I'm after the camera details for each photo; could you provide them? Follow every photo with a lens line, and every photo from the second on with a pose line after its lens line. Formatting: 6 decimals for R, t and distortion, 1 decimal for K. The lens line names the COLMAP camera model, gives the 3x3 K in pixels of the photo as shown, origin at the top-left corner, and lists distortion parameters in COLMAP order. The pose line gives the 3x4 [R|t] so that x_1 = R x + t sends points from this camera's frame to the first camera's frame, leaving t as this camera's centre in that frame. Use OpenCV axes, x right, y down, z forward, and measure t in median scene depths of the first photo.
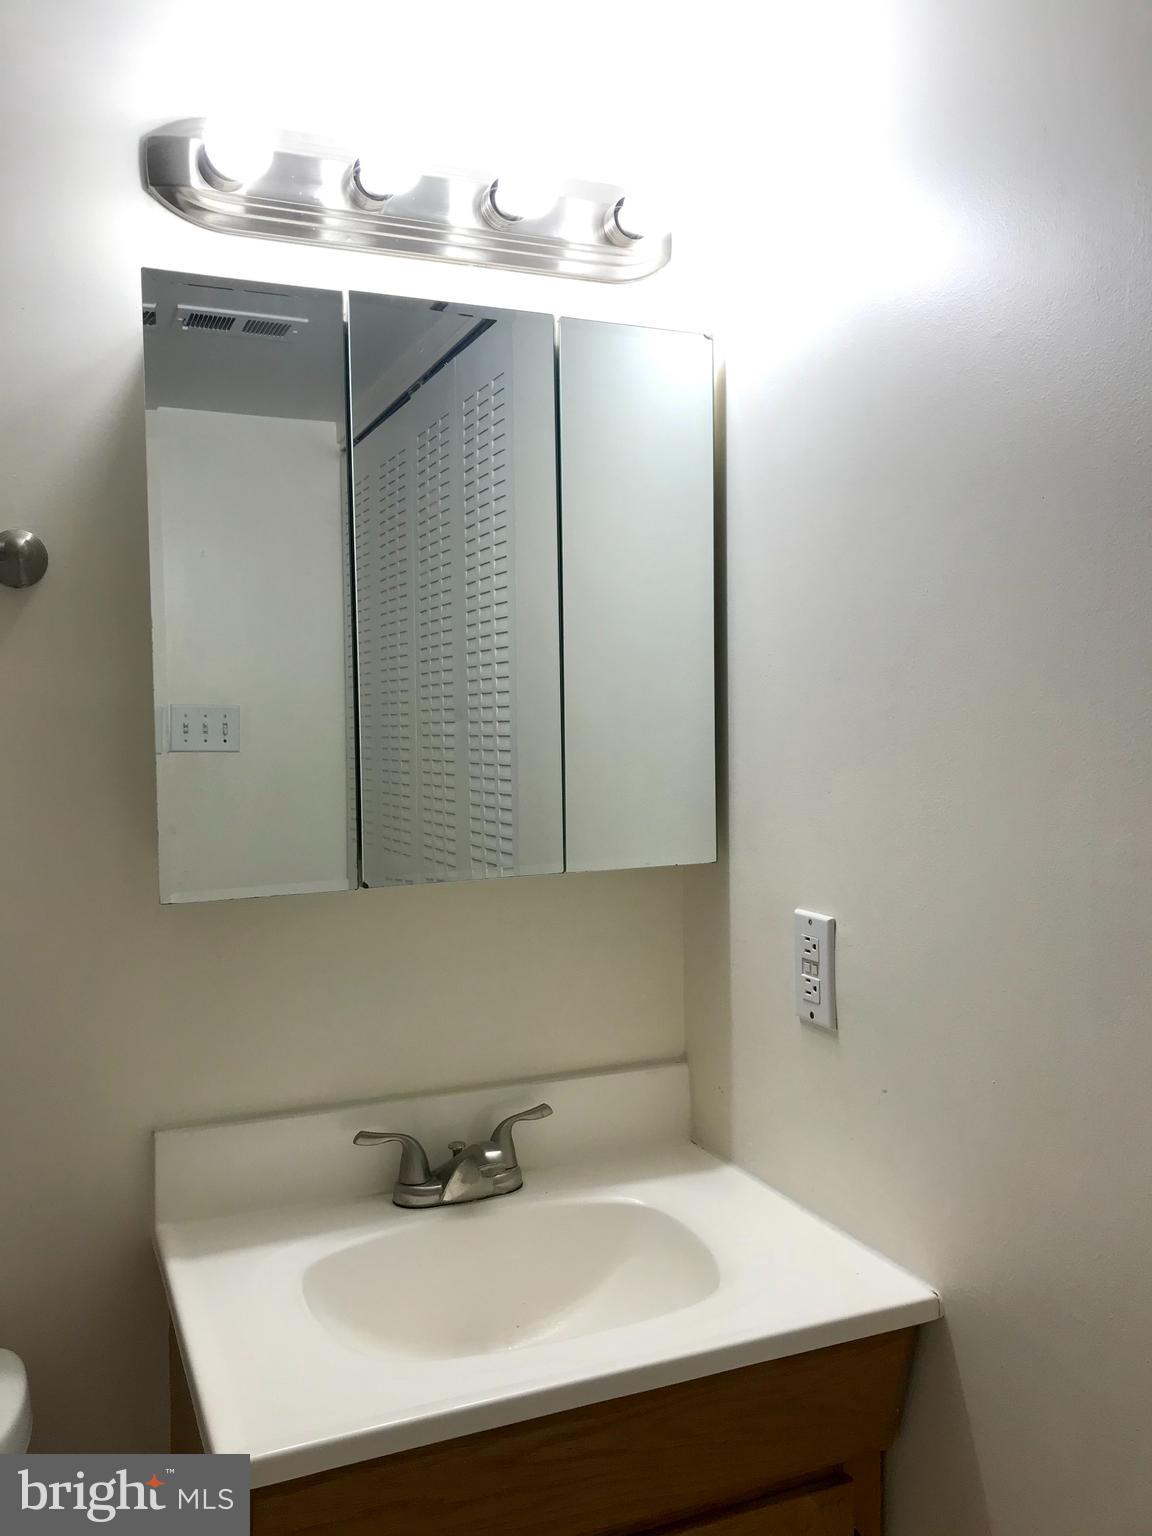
lens RADIAL K [[1254.3, 0, 579.5], [0, 1254.3, 742.1], [0, 0, 1]] dist [0.003809, -0.000826]
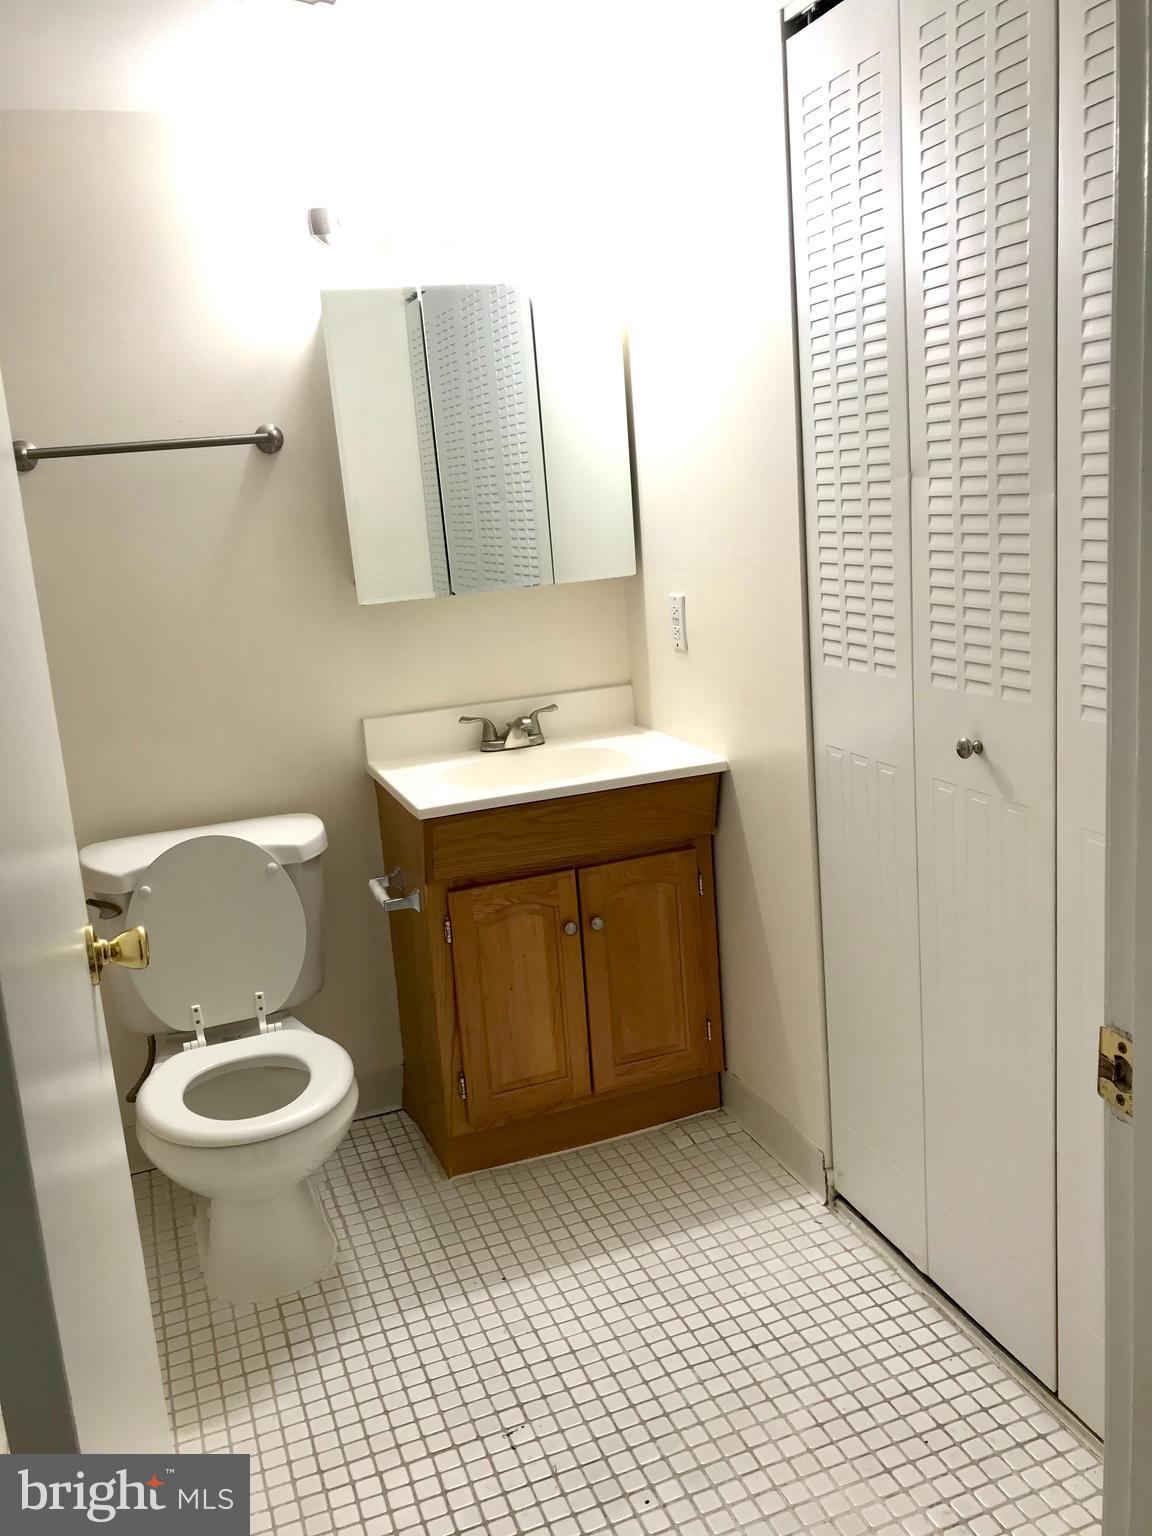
lens RADIAL K [[1254.3, 0, 579.5], [0, 1254.3, 742.1], [0, 0, 1]] dist [0.003809, -0.000826]
pose [[0.997120, -0.050660, -0.056432, 0.127838], [0.060349, 0.980709, 0.185922, -0.015377], [0.045924, -0.188793, 0.980943, -0.992052]]
